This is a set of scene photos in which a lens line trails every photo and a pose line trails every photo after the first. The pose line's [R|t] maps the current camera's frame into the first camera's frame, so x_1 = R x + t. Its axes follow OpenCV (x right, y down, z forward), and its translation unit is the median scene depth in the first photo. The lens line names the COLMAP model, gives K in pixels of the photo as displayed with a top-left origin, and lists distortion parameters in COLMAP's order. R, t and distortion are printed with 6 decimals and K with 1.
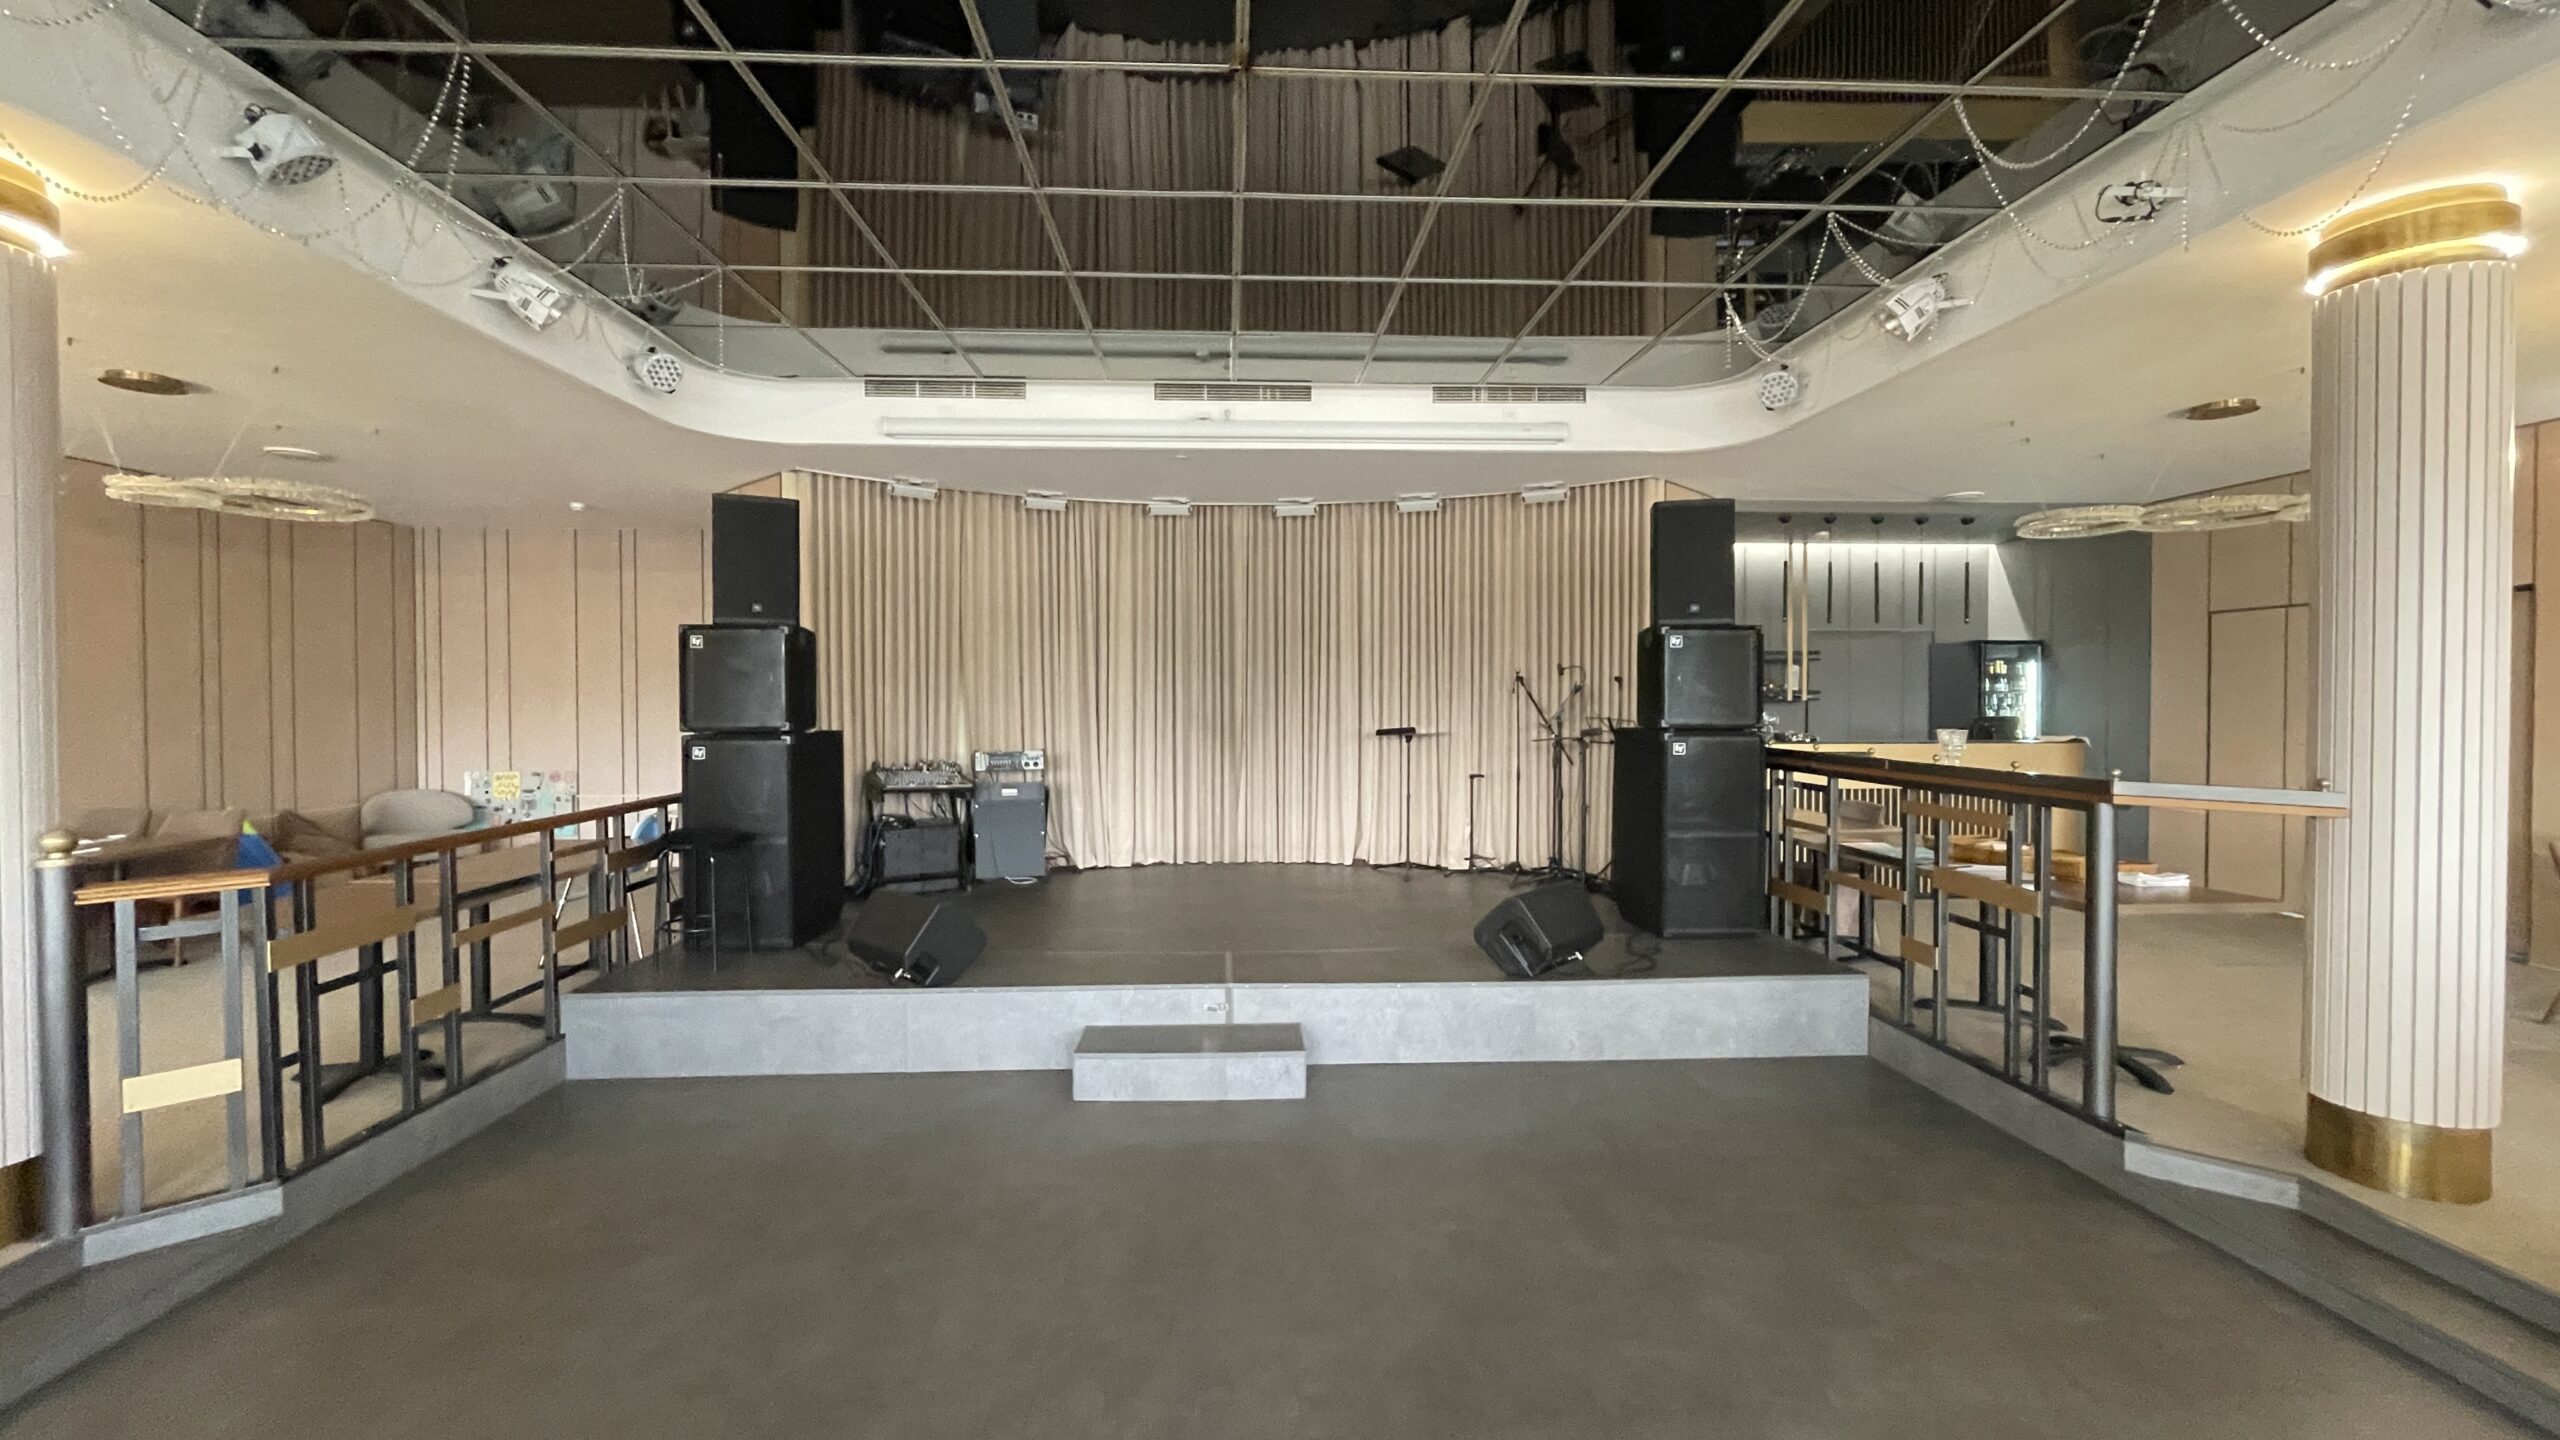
lens RADIAL K [[1036.8, 0, 1265.6], [0, 1036.8, 710.1], [0, 0, 1]] dist [-0.007238, -0.000090]
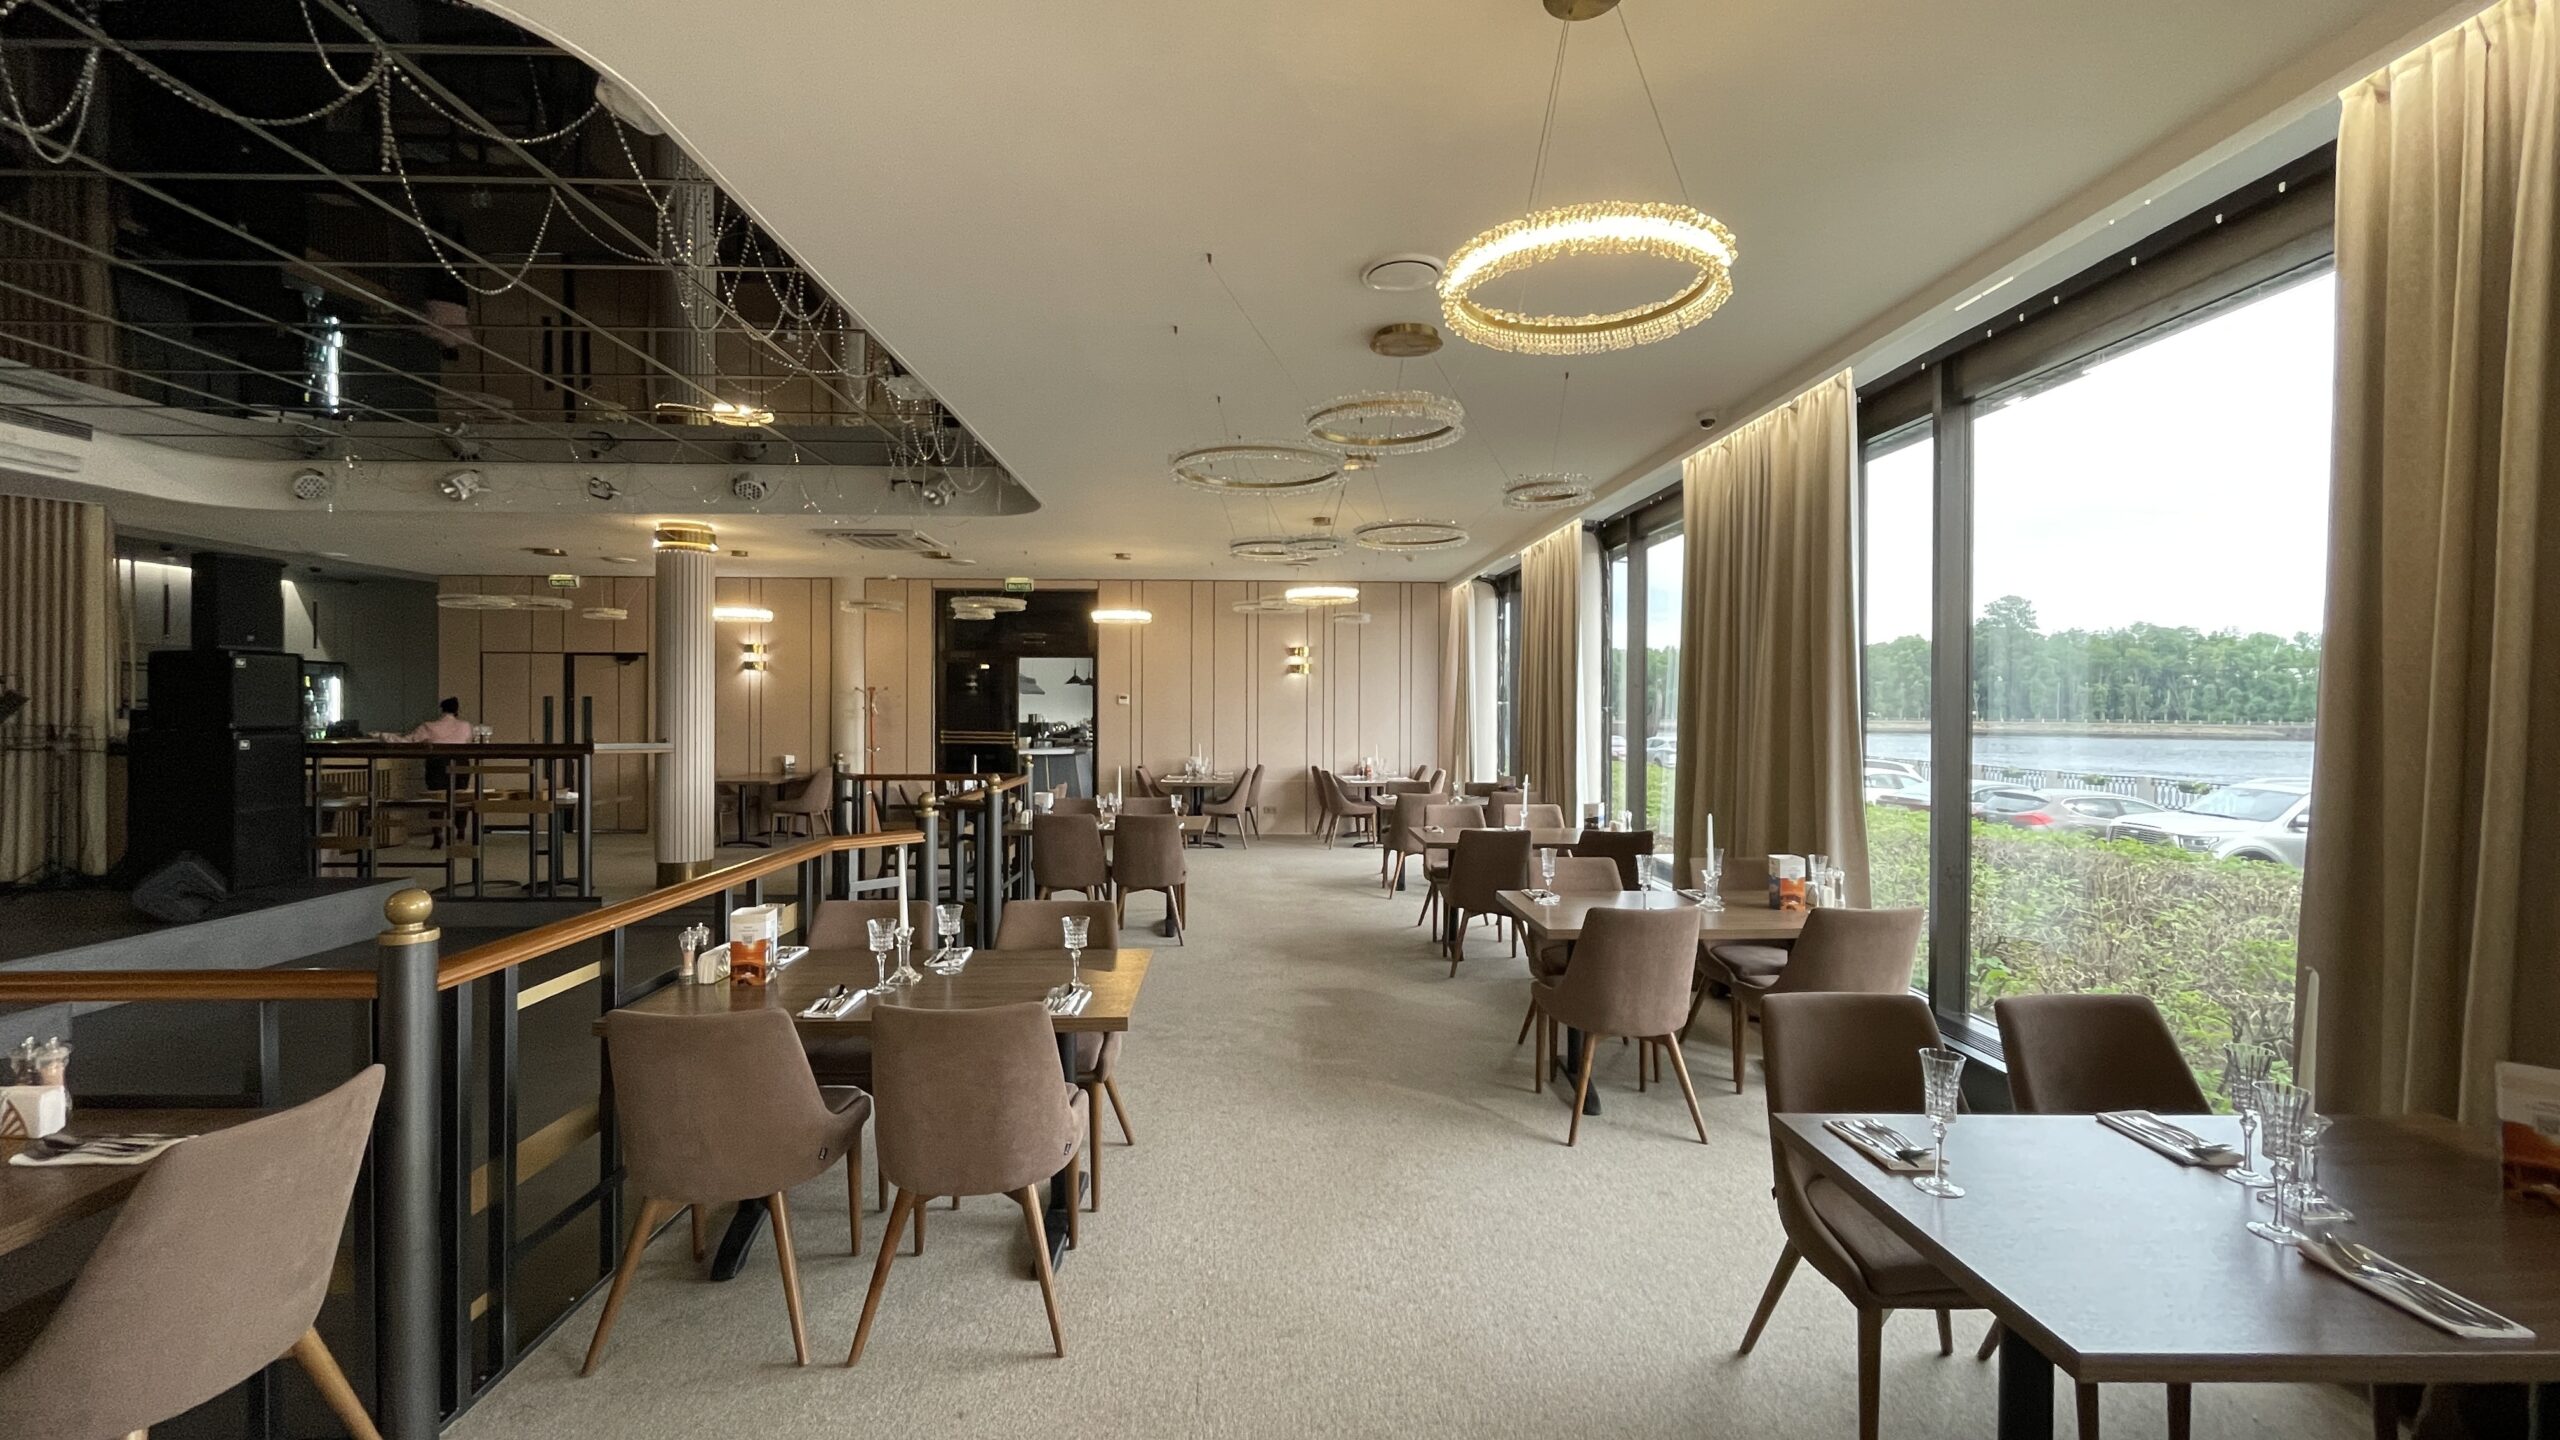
lens RADIAL K [[1036.8, 0, 1278.5], [0, 1036.8, 717.0], [0, 0, 1]] dist [-0.007238, -0.000090]
pose [[0.025001, -0.008842, 0.999648, -0.877699], [0.009690, 0.999916, 0.008602, 0.003598], [-0.999640, 0.009471, 0.025084, -0.350979]]
